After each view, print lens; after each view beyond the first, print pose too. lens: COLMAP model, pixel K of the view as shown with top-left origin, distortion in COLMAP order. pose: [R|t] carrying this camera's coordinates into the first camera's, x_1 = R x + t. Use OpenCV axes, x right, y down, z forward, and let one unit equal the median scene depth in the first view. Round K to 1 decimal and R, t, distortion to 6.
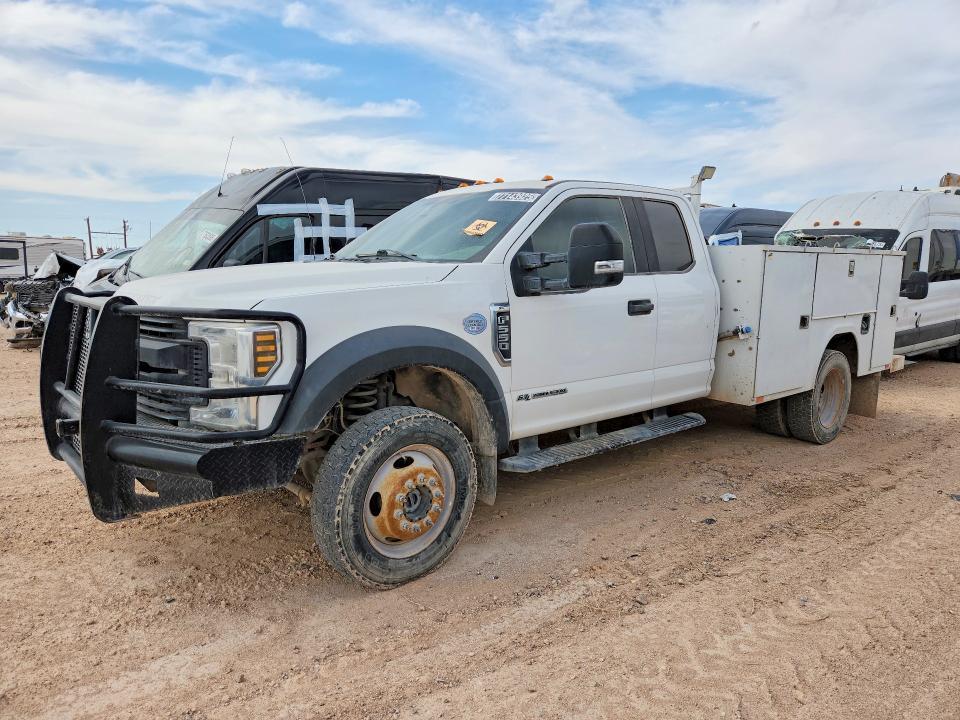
lens RADIAL K [[641.6, 0, 480.0], [0, 641.6, 360.0], [0, 0, 1]] dist [0.002614, -0.001231]
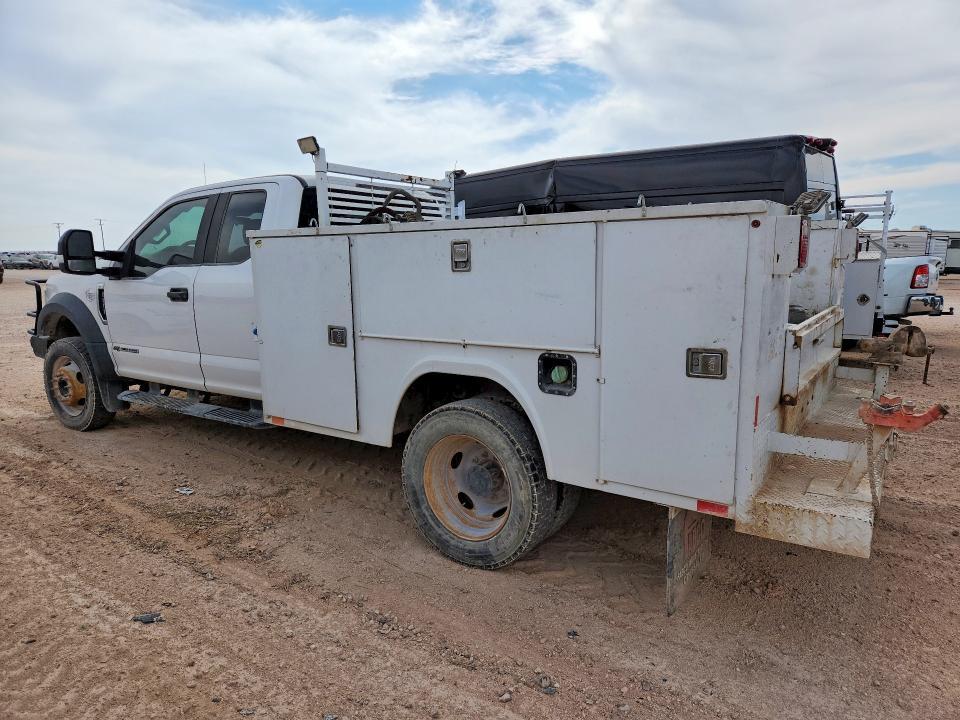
lens RADIAL K [[641.6, 0, 480.0], [0, 641.6, 360.0], [0, 0, 1]] dist [0.002614, -0.001231]
pose [[0.284578, 0.138228, -0.948635, 1.513842], [-0.128354, 0.986134, 0.105188, -0.158286], [0.950022, 0.091827, 0.298374, 1.182149]]
